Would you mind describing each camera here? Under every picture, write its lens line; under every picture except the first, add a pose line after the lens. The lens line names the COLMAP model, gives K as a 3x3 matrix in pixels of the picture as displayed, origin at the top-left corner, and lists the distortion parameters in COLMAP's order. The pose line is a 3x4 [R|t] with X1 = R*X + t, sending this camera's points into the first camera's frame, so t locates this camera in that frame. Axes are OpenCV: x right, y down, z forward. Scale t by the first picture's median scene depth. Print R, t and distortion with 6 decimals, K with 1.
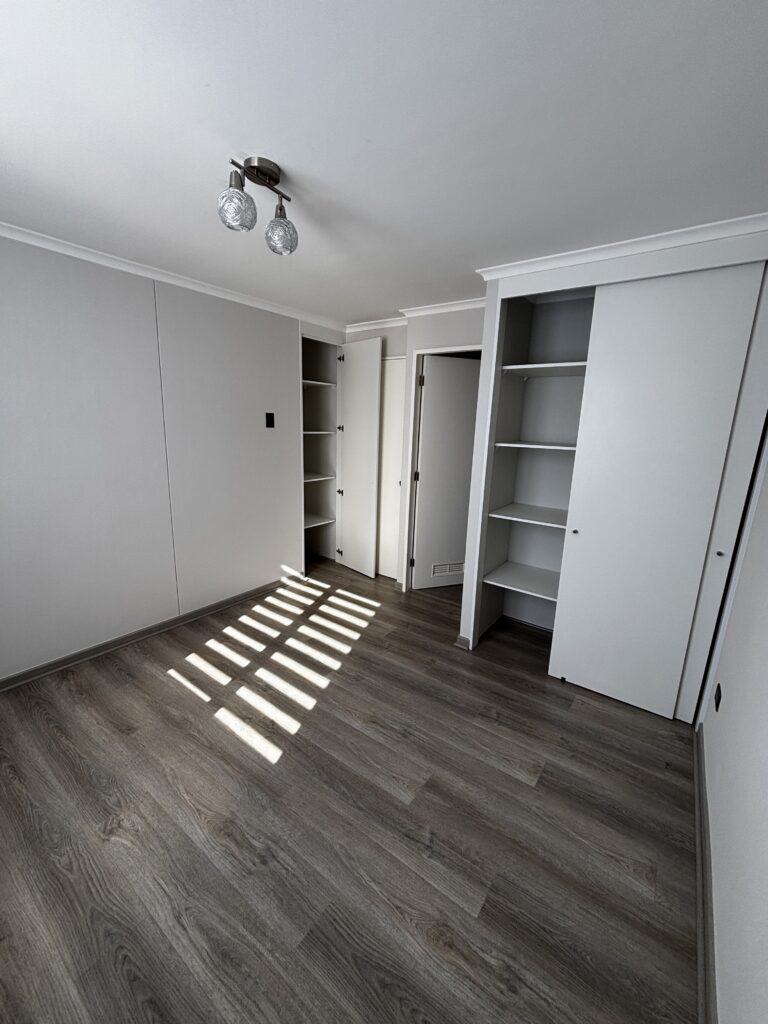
lens RADIAL K [[416.9, 0, 384.0], [0, 416.9, 512.0], [0, 0, 1]] dist [0.012637, 0.000334]
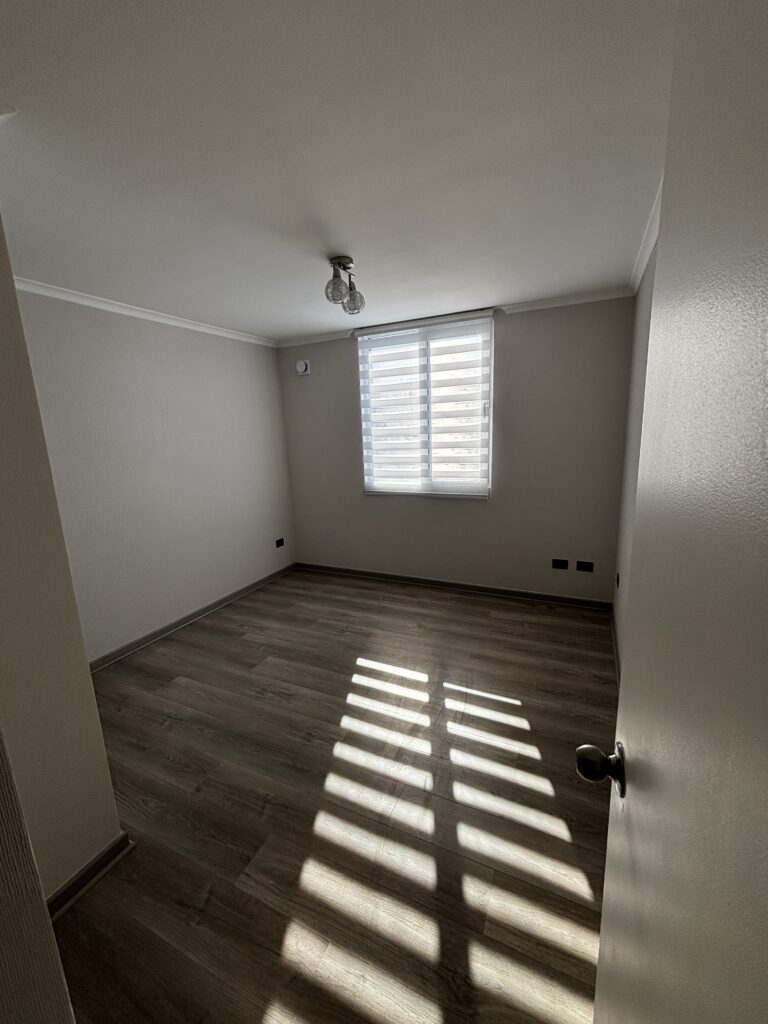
lens RADIAL K [[416.9, 0, 384.0], [0, 416.9, 512.0], [0, 0, 1]] dist [0.012637, 0.000334]
pose [[-0.982448, 0.045744, -0.180842, -0.108118], [-0.030383, 0.917281, 0.397080, -0.474452], [0.184047, 0.395605, -0.899791, 2.171651]]
